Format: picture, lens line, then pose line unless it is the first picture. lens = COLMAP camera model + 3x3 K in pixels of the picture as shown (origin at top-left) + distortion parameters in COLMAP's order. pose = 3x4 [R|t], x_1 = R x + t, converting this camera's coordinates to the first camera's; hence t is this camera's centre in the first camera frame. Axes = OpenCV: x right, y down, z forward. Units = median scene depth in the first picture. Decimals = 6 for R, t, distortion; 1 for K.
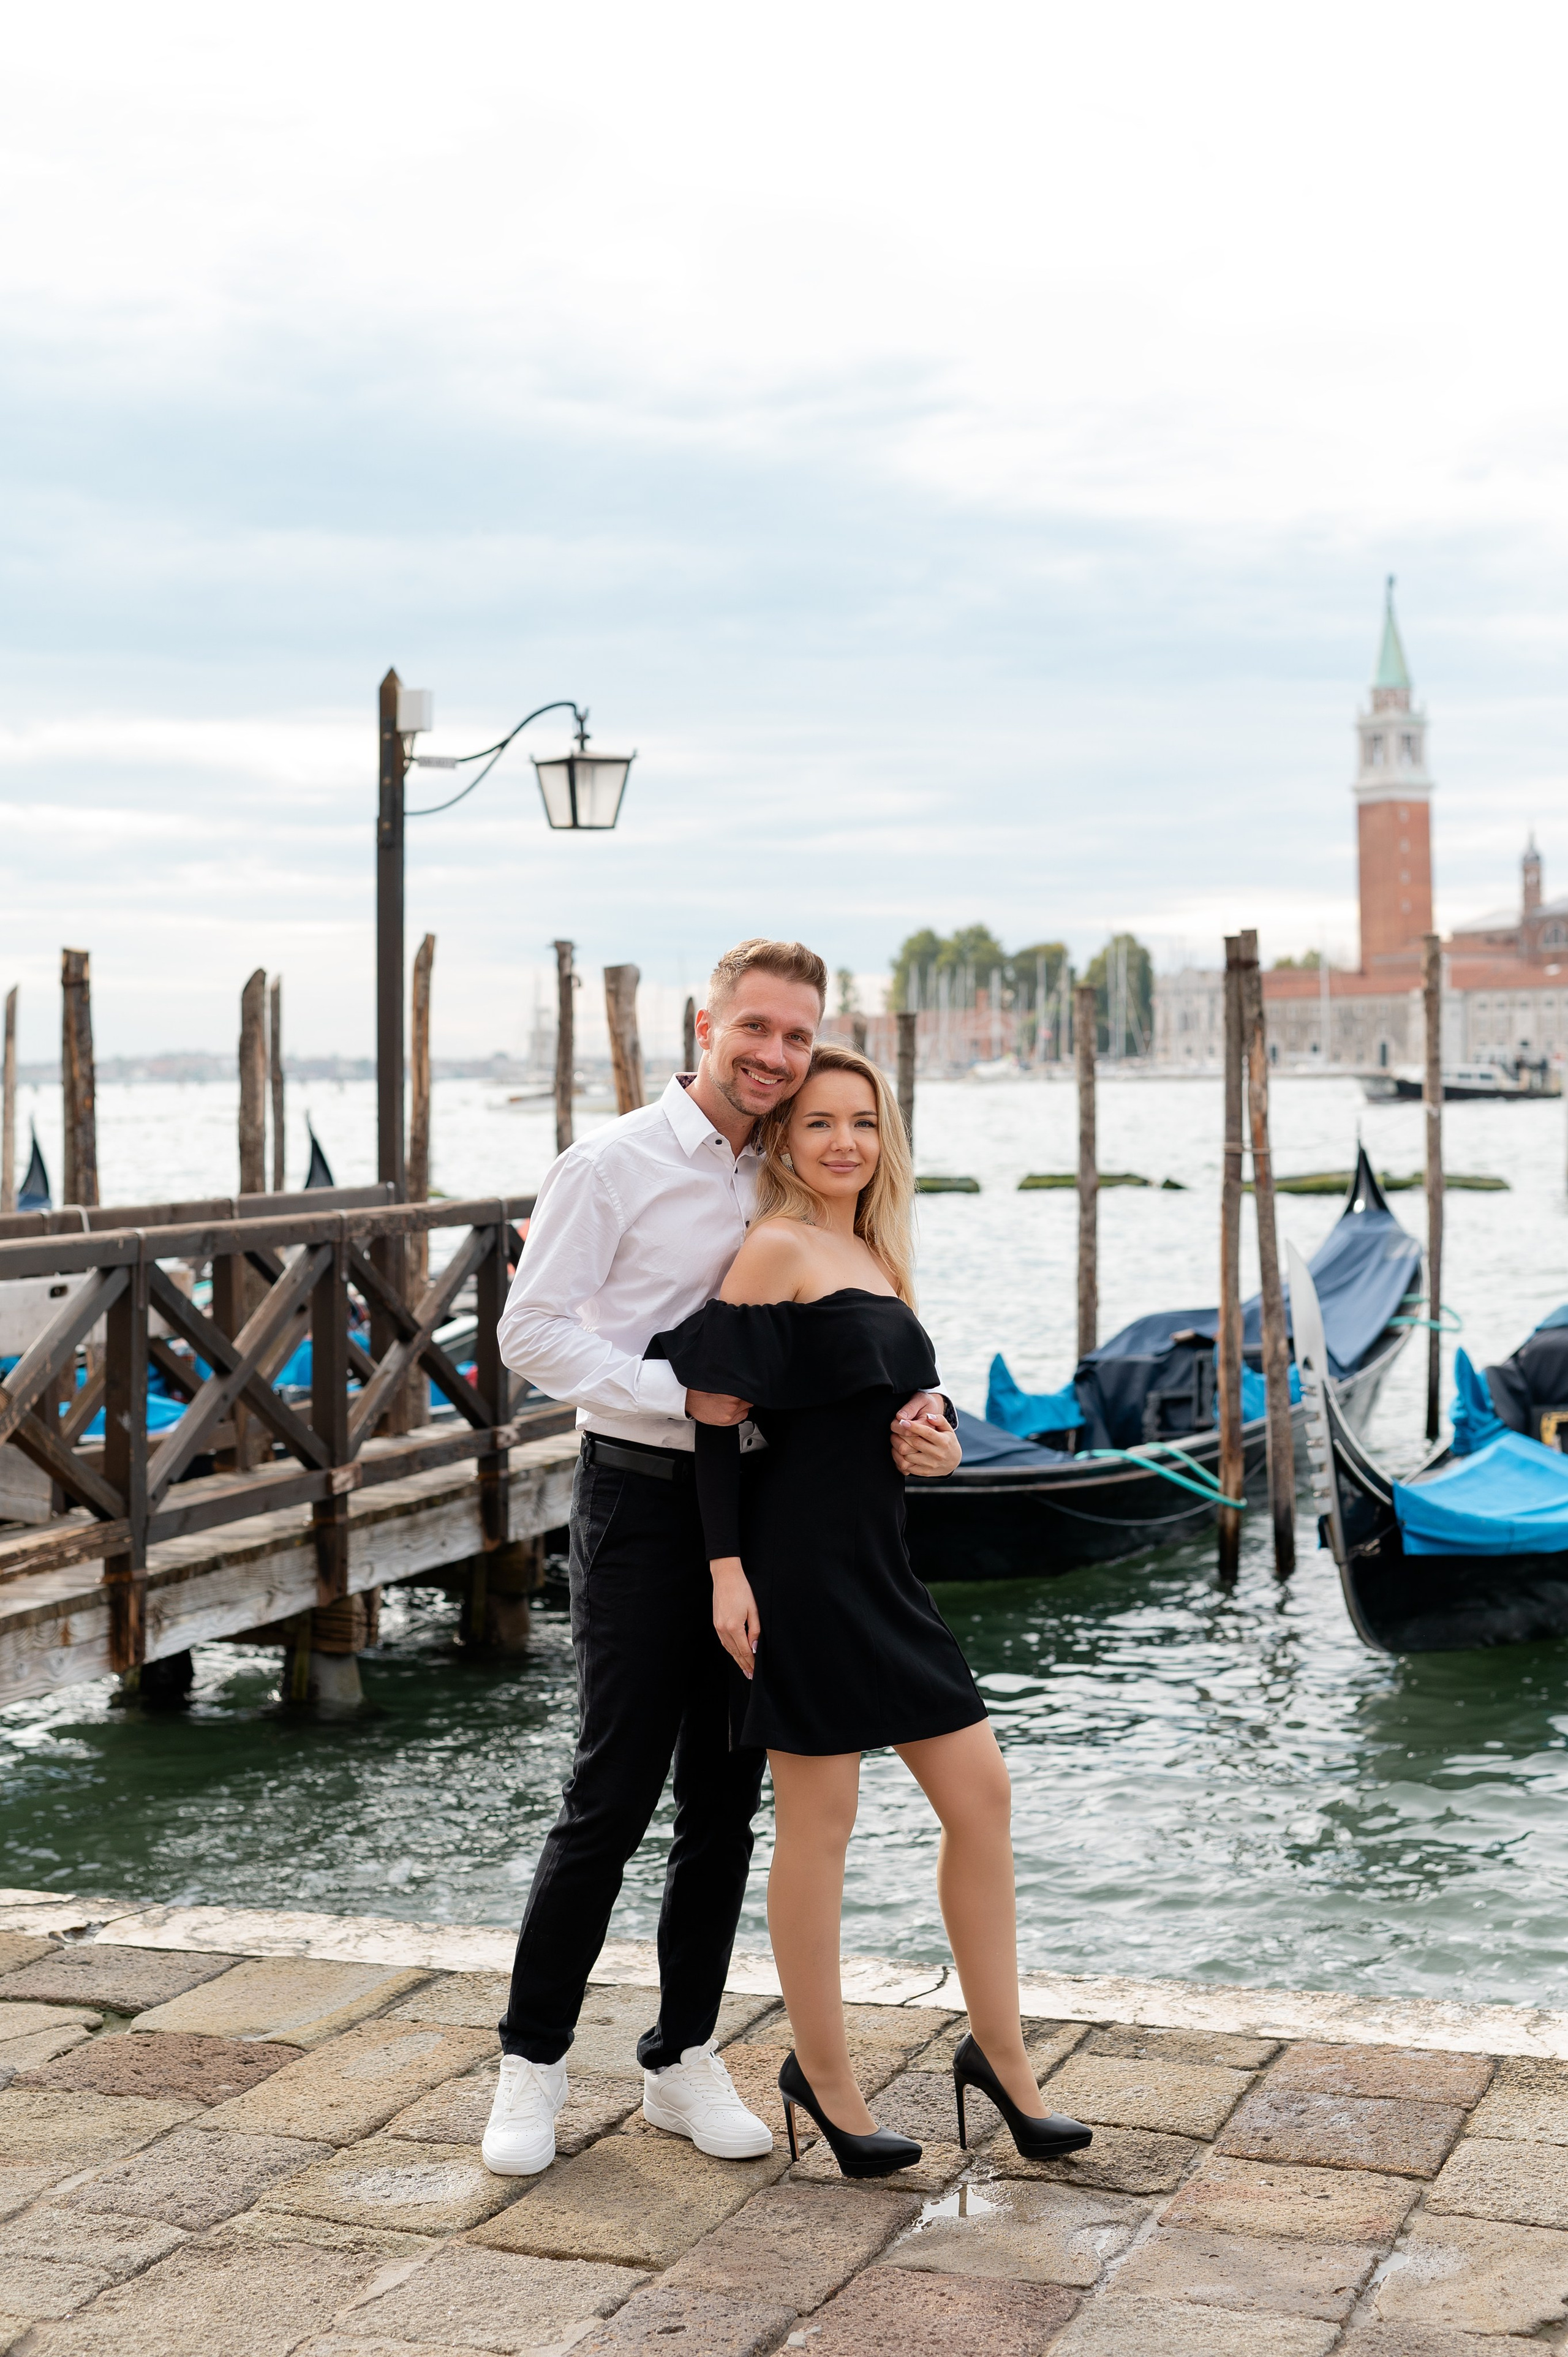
lens RADIAL K [[3367.4, 0, 791.9], [0, 3367.4, 1149.8], [0, 0, 1]] dist [-0.002780, 0.059926]
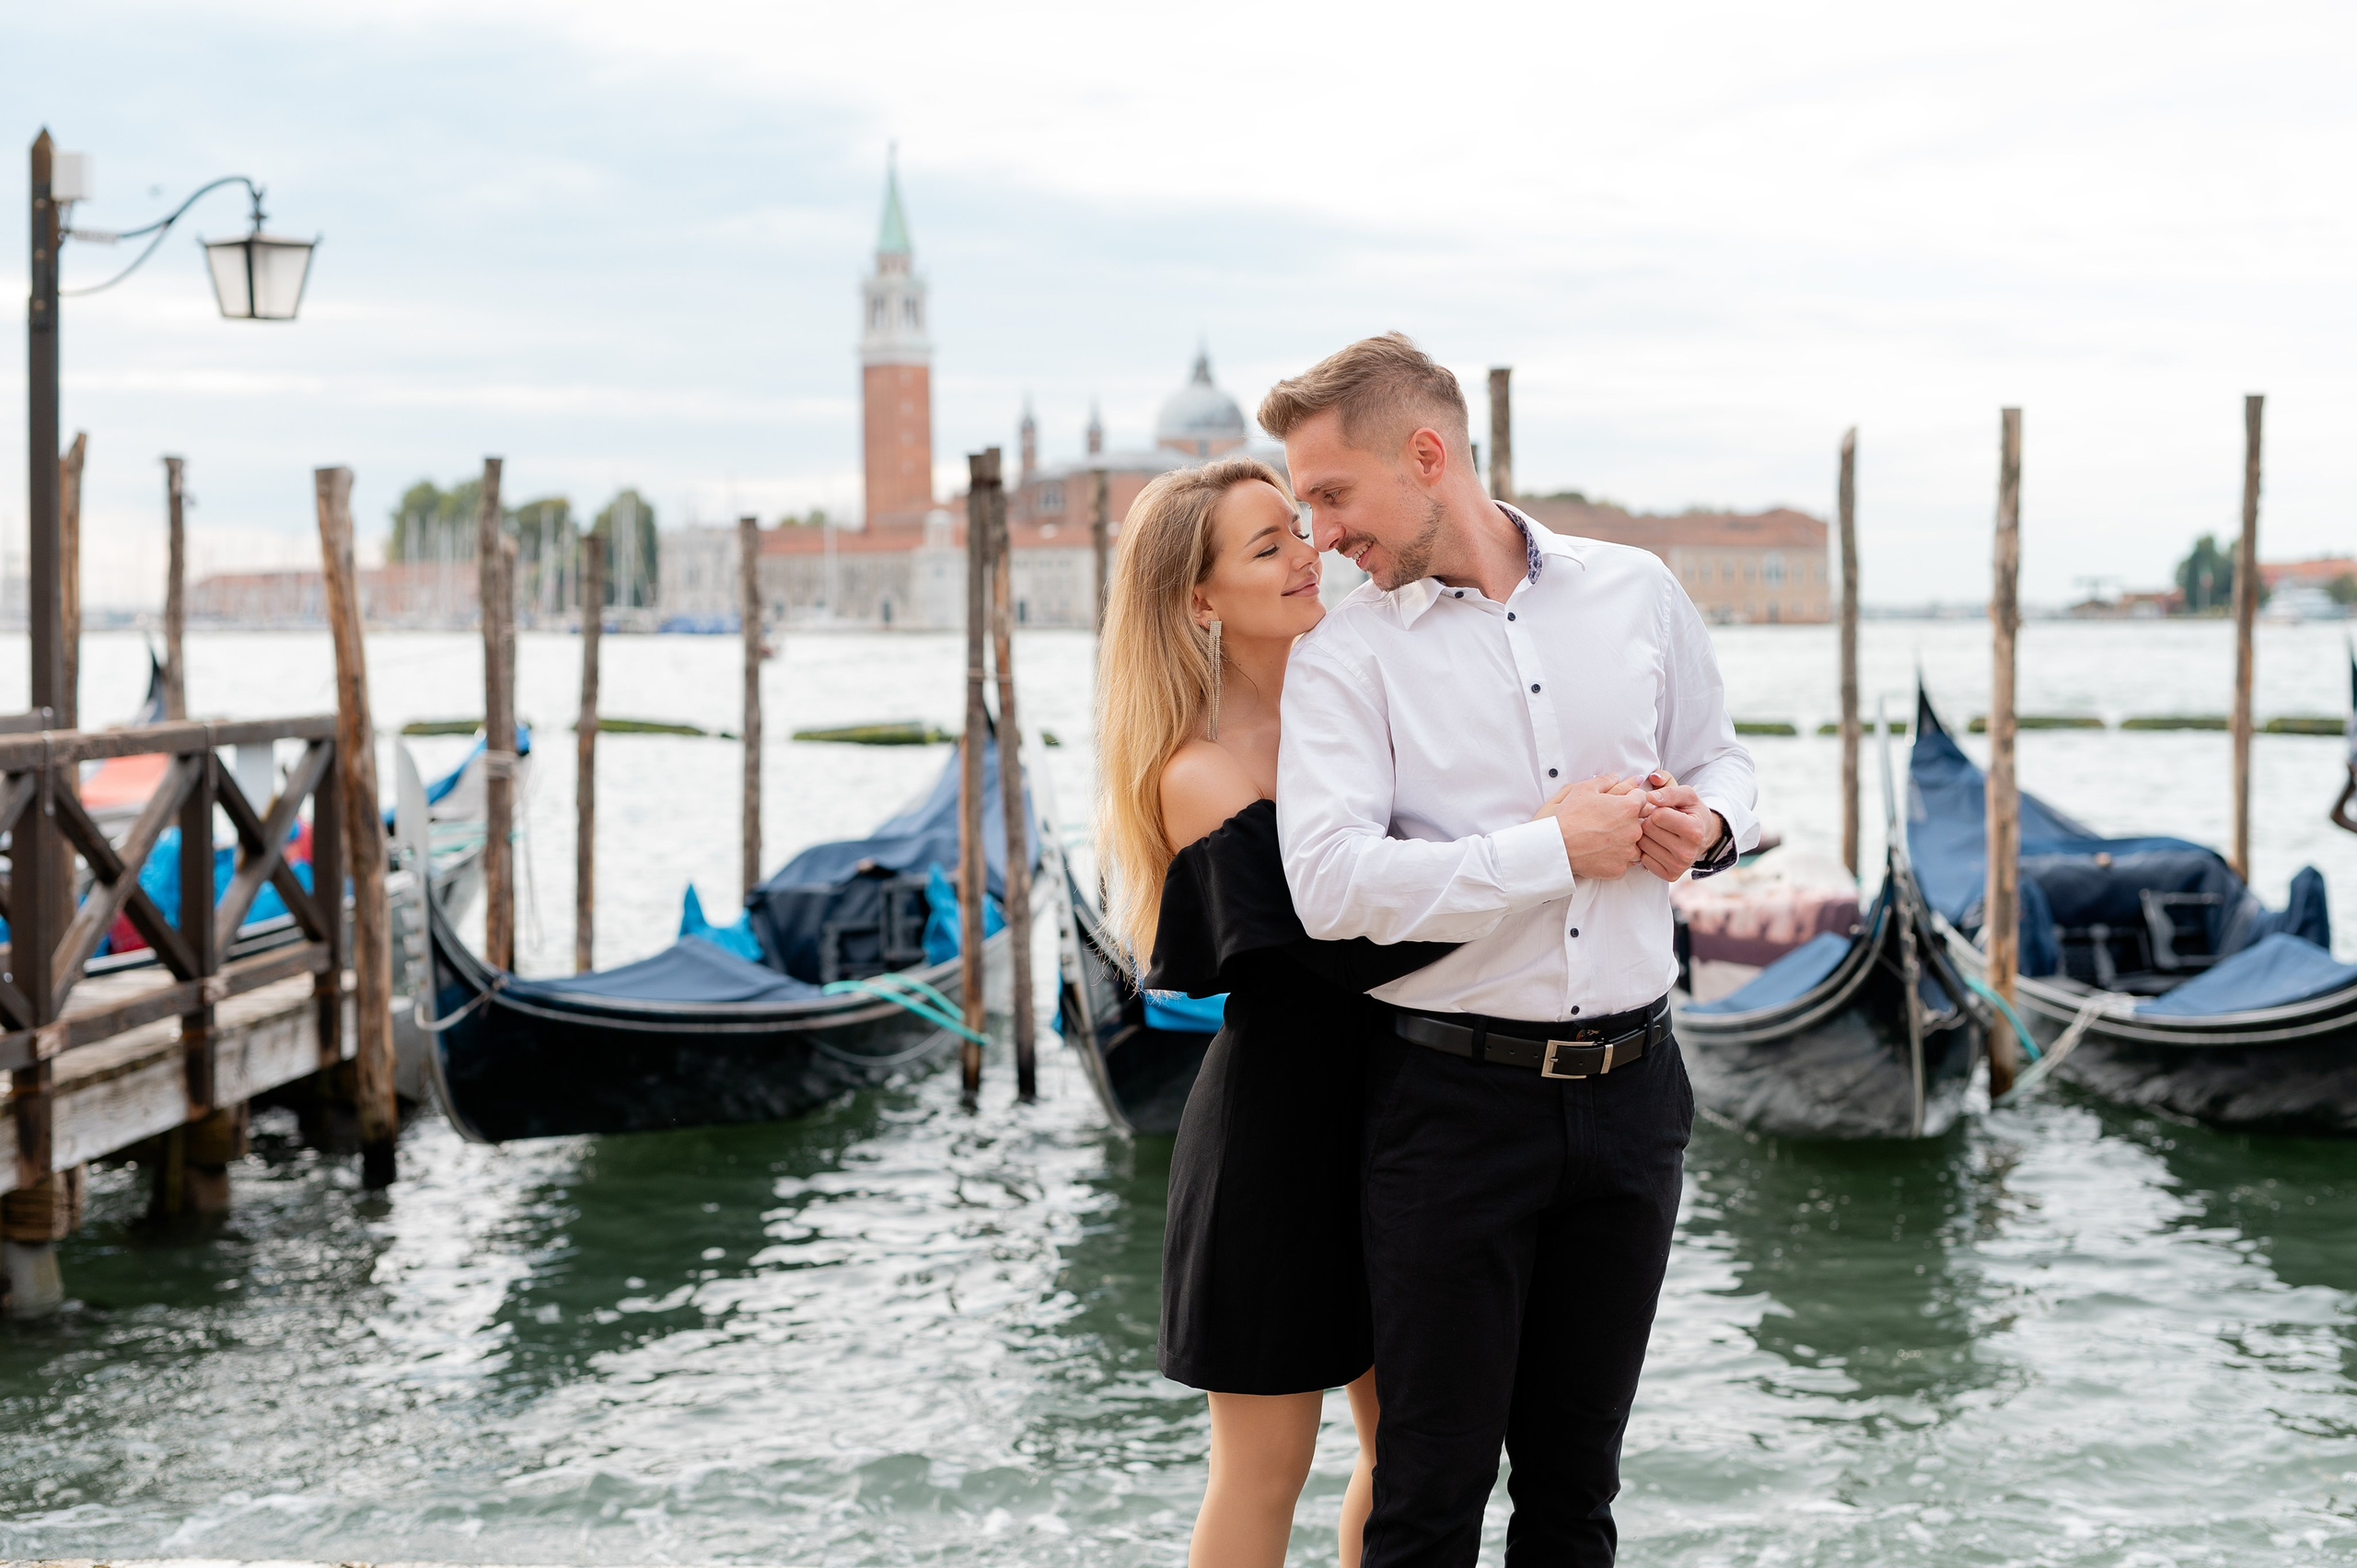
lens RADIAL K [[3309.9, 0, 1178.5], [0, 3309.9, 784.0], [0, 0, 1]] dist [0.007831, -0.016170]
pose [[0.964198, -0.002997, 0.265167, -0.069926], [-0.003186, 0.999733, 0.022883, 0.009571], [-0.265165, -0.022908, 0.963931, 0.087642]]
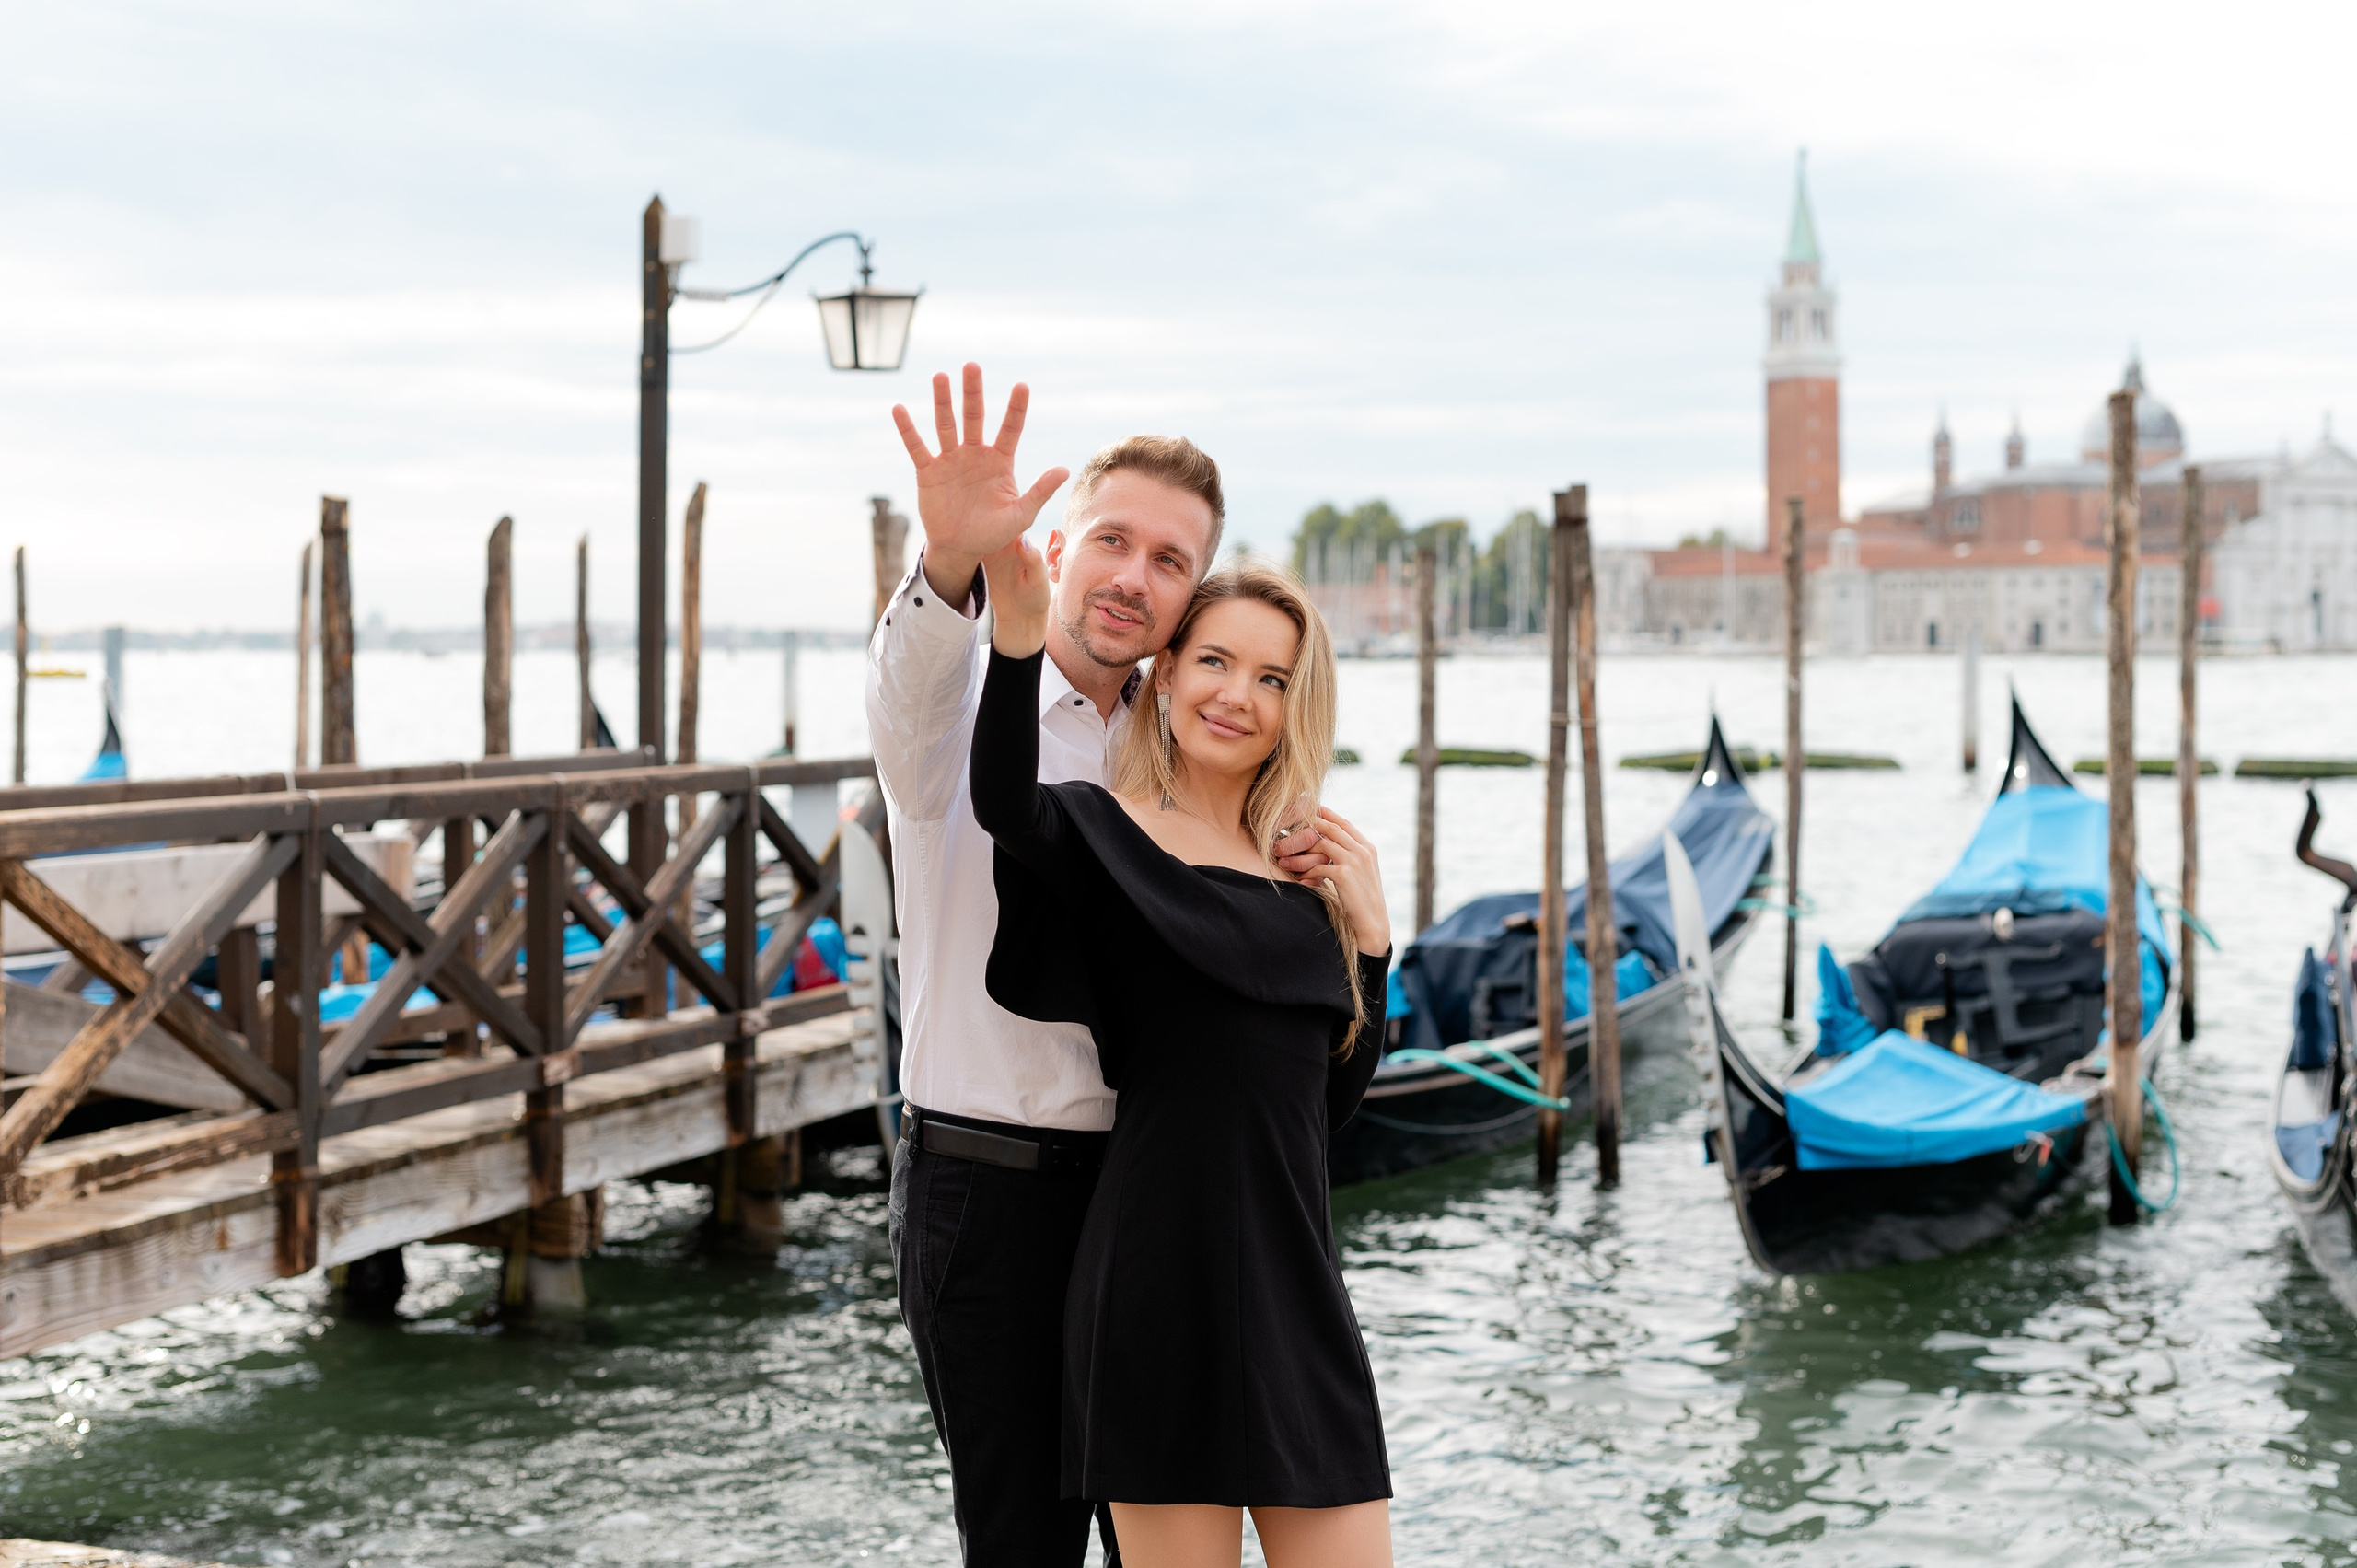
lens RADIAL K [[3389.2, 0, 1143.3], [0, 3389.2, 774.8], [0, 0, 1]] dist [-0.004191, 0.068037]
pose [[0.999821, 0.010987, -0.015433, 0.035137], [-0.010761, 0.999835, 0.014643, 0.002425], [0.015592, -0.014474, 0.999774, 0.072126]]
